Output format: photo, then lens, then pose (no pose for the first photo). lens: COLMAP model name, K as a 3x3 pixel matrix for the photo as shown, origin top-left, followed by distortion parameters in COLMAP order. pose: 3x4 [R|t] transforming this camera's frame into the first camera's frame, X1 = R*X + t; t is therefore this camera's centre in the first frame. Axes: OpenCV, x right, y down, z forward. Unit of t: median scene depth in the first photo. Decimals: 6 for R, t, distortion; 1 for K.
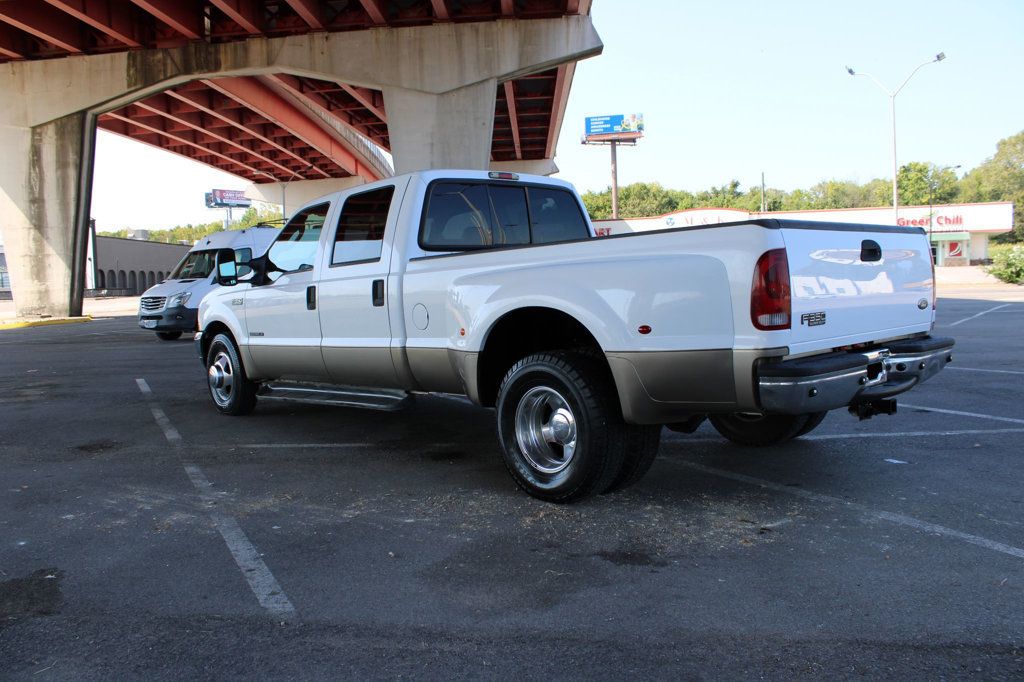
lens RADIAL K [[854.8, 0, 512.0], [0, 854.8, 341.0], [0, 0, 1]] dist [-0.174045, 0.170766]
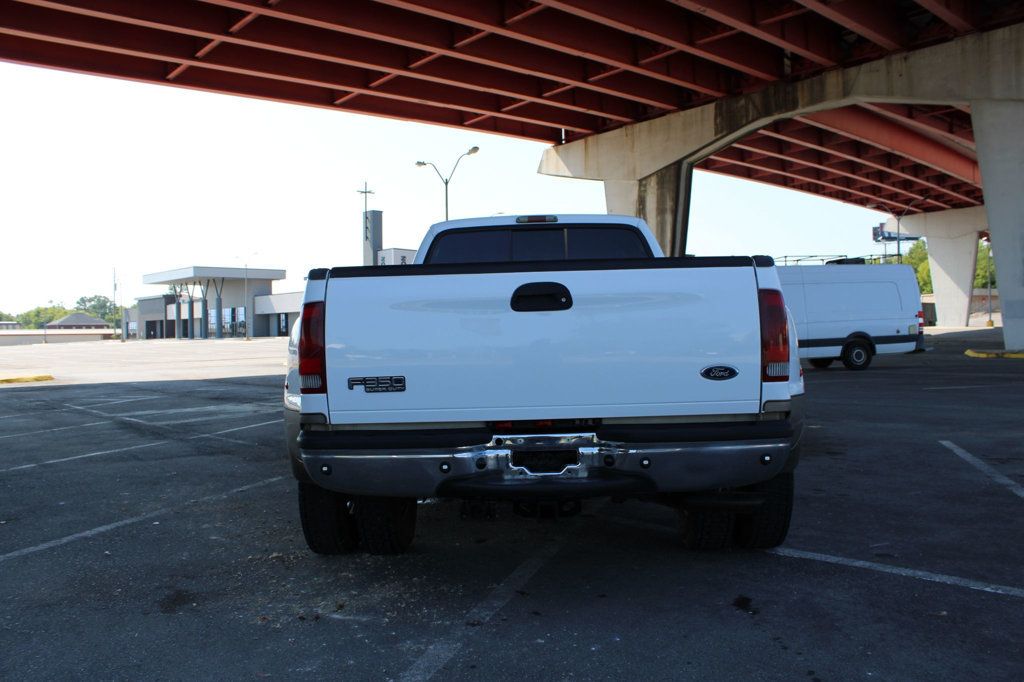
lens RADIAL K [[854.8, 0, 512.0], [0, 854.8, 341.0], [0, 0, 1]] dist [-0.174045, 0.170766]
pose [[0.723124, 0.020905, -0.690402, 0.099112], [-0.049778, 0.998520, -0.021902, -0.005406], [0.688922, 0.050204, 0.723094, 0.046065]]
